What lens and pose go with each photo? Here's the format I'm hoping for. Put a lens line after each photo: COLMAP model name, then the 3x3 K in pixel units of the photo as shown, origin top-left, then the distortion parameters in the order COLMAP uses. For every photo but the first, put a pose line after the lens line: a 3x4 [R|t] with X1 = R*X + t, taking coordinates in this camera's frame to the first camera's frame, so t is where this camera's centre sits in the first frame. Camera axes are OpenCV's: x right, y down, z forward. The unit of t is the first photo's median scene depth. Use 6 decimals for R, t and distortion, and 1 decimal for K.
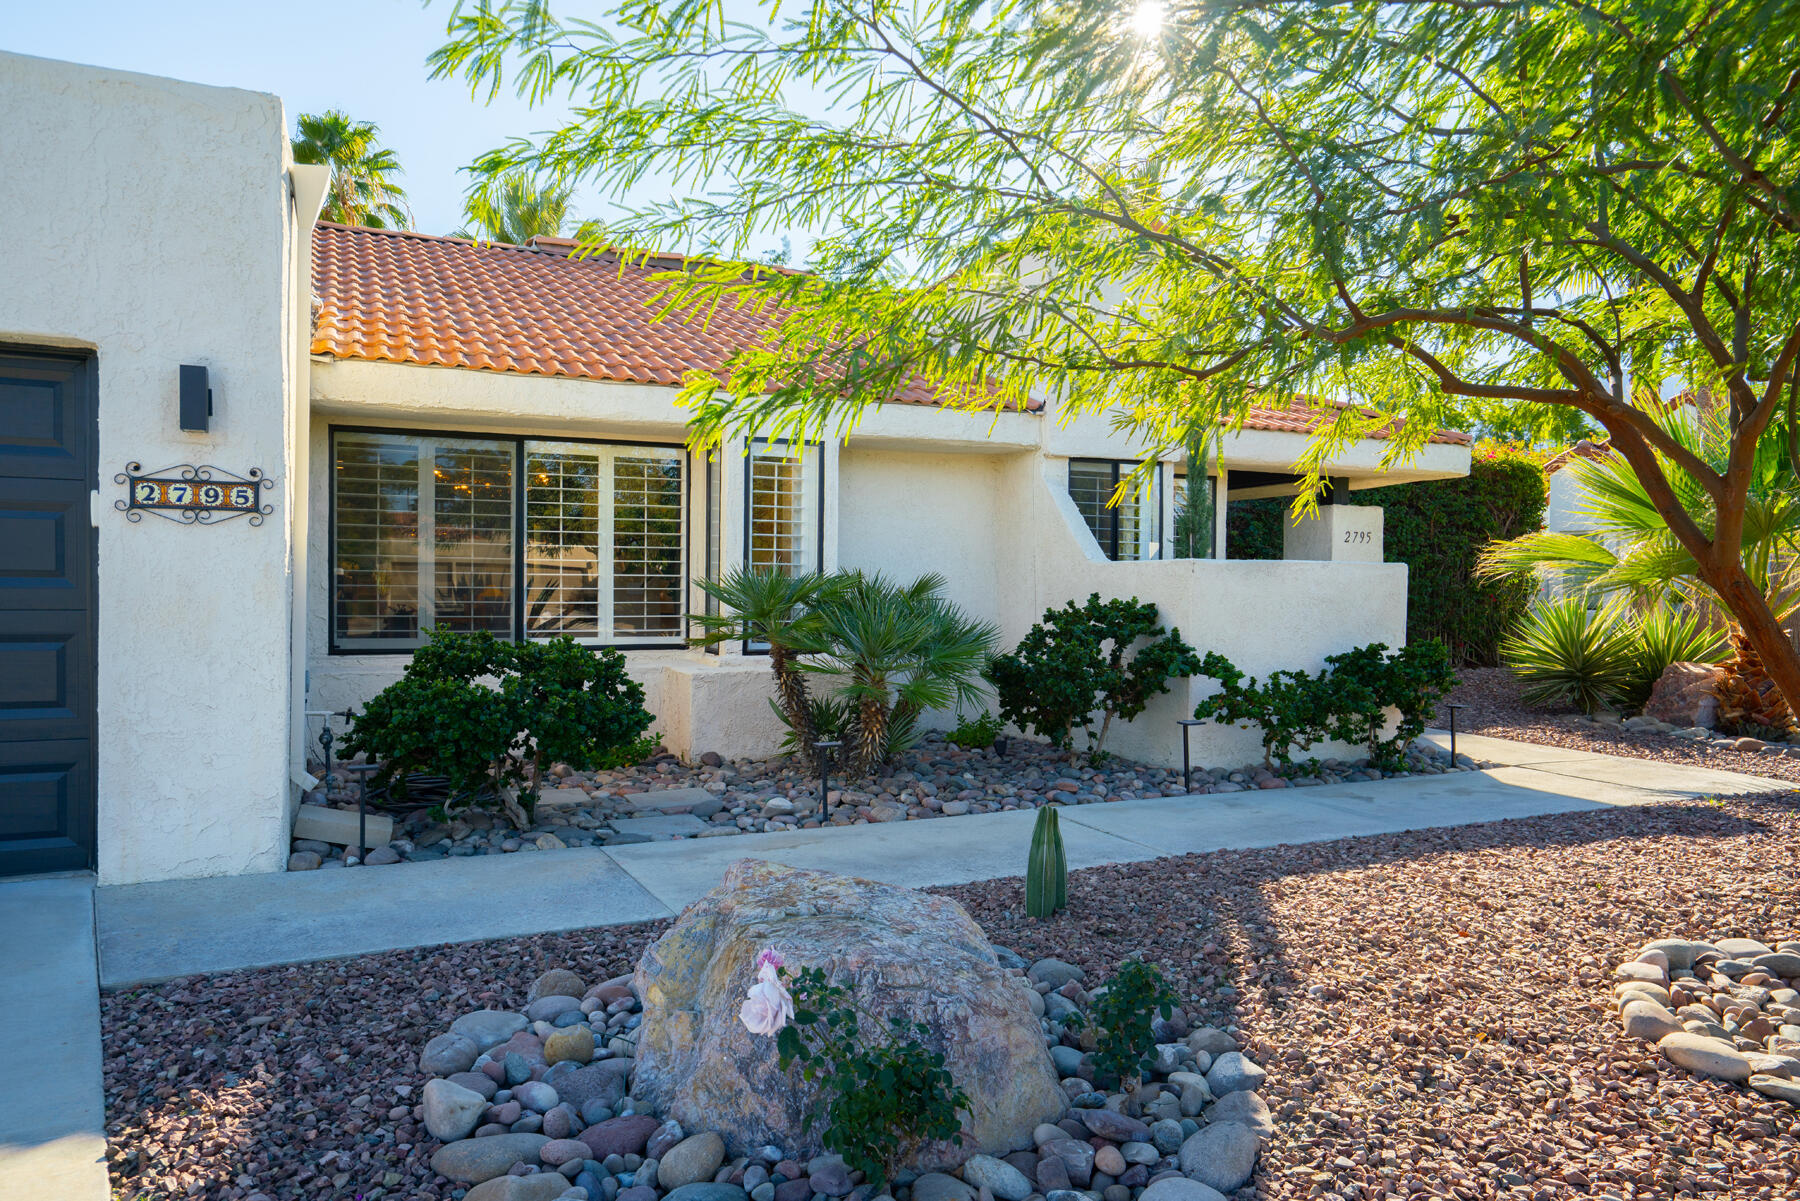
lens RADIAL K [[1192.0, 0, 900.0], [0, 1192.0, 600.5], [0, 0, 1]] dist [-0.000700, 0.000080]
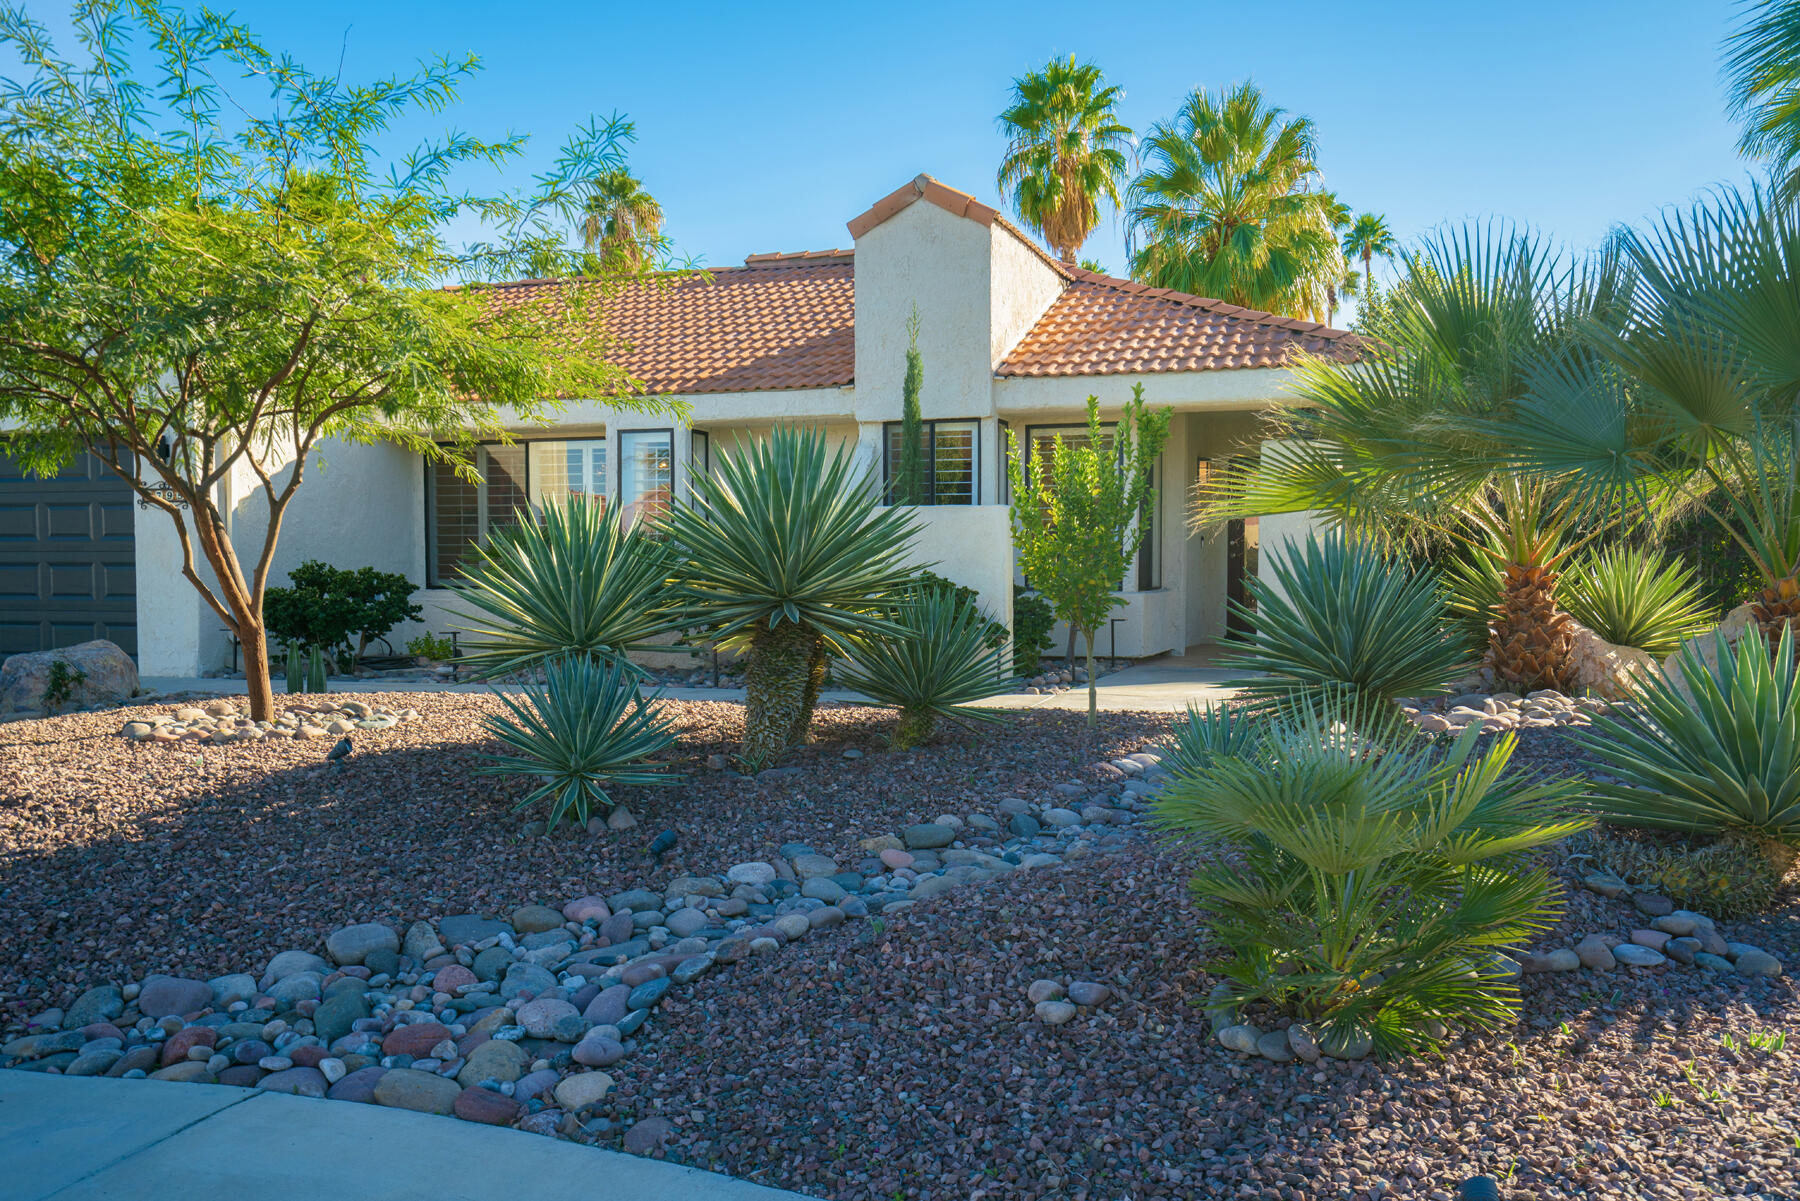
lens RADIAL K [[1639.2, 0, 903.1], [0, 1639.2, 667.5], [0, 0, 1]] dist [0.060442, 0.009008]
pose [[0.695790, 0.039747, -0.717144, 1.346981], [-0.008082, 0.998838, 0.047519, 0.036782], [0.718200, -0.027267, 0.695303, -0.061617]]
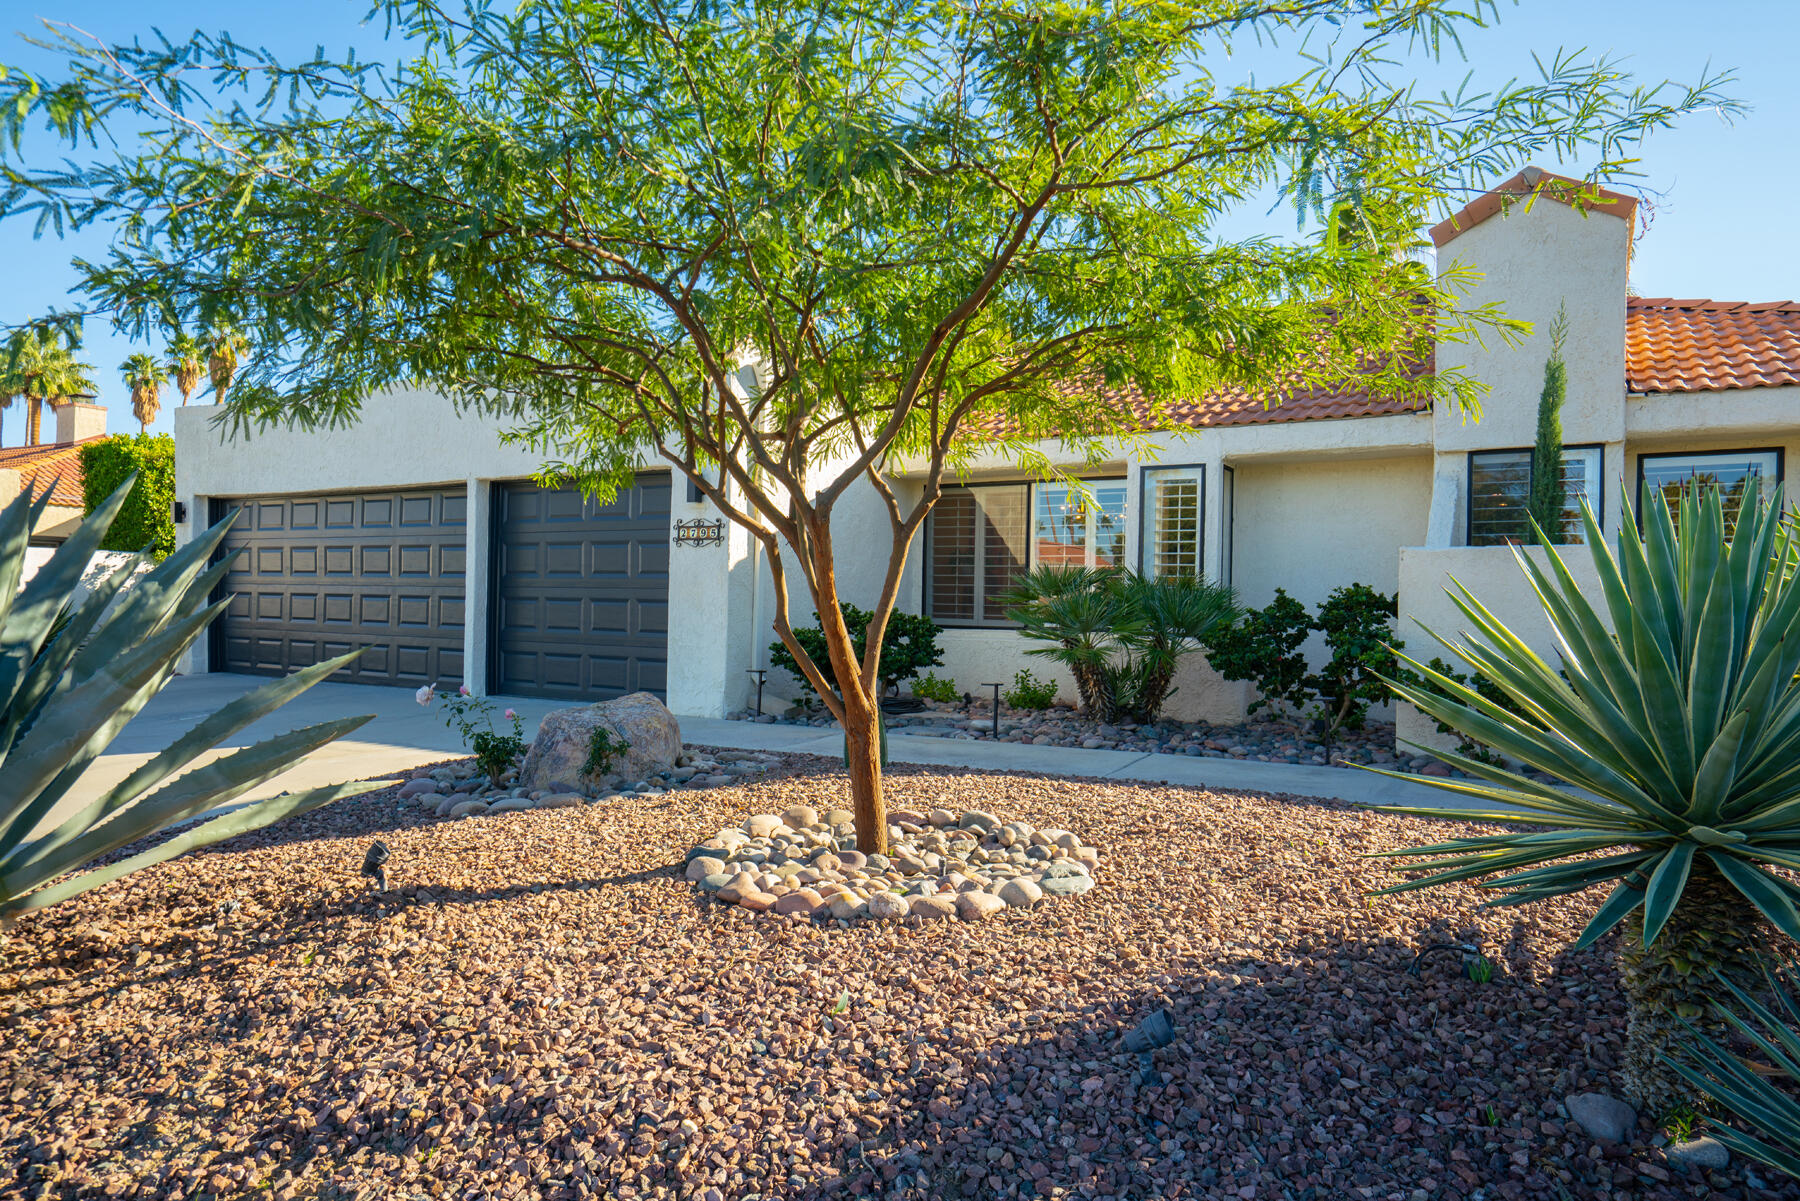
lens RADIAL K [[1128.4, 0, 900.0], [0, 1128.4, 600.5], [0, 0, 1]] dist [-0.000463, -0.000061]
pose [[0.537856, 0.007111, -0.843006, 0.697969], [-0.025993, 0.999629, -0.008152, 0.020490], [0.842636, 0.026297, 0.537842, 0.131357]]
